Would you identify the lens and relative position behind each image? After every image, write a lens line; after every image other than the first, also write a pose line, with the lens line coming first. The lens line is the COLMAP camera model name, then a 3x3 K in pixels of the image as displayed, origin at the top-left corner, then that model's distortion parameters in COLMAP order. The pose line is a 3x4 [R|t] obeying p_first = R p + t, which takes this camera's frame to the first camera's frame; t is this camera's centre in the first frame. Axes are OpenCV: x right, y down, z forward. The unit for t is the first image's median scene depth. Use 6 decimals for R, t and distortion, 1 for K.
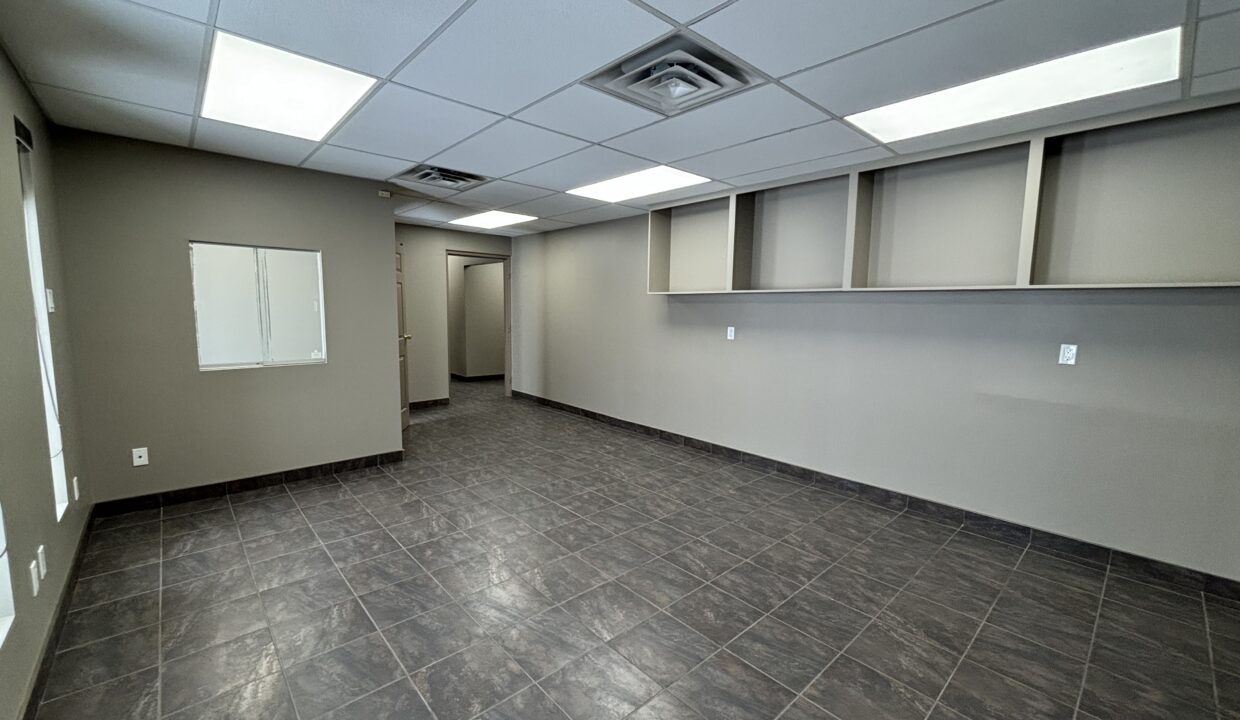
lens RADIAL K [[496.7, 0, 626.3], [0, 496.7, 365.0], [0, 0, 1]] dist [0.006891, -0.000807]
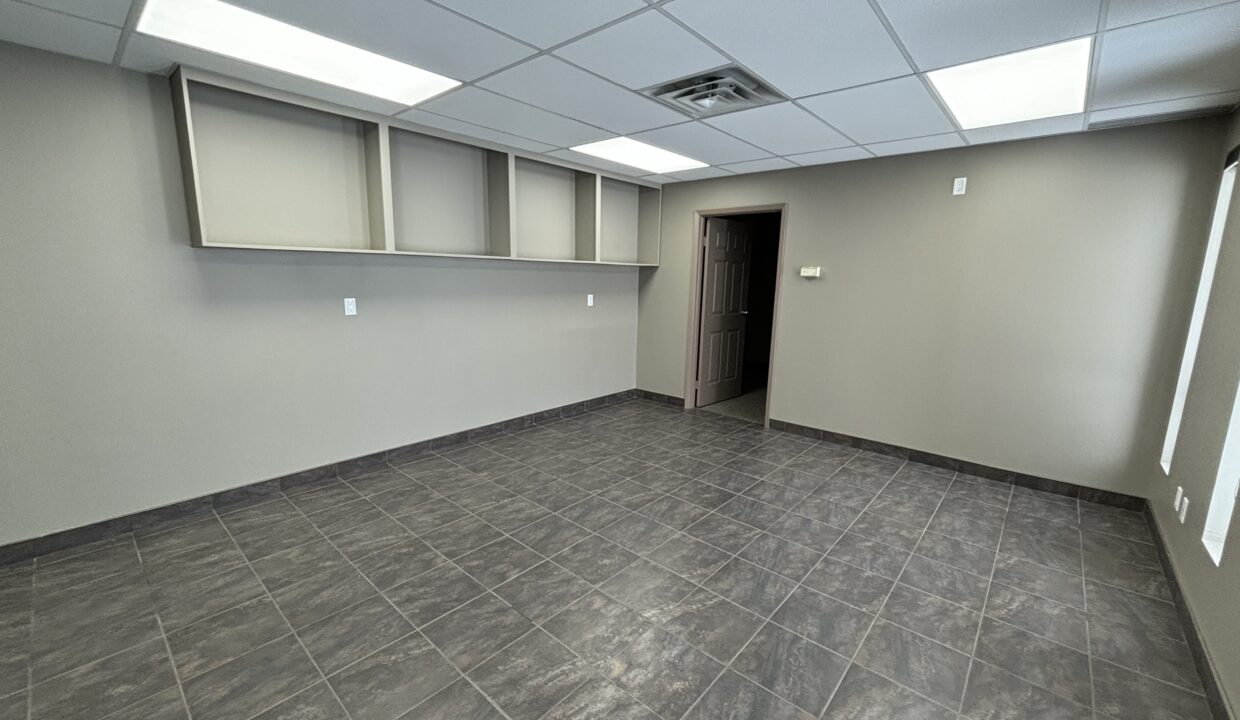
lens RADIAL K [[496.7, 0, 626.6], [0, 496.7, 357.1], [0, 0, 1]] dist [0.006891, -0.000807]
pose [[-0.109564, -0.184215, 0.976760, -0.768579], [0.094434, 0.976302, 0.194721, -0.128007], [-0.989484, 0.113574, -0.089571, 0.892869]]
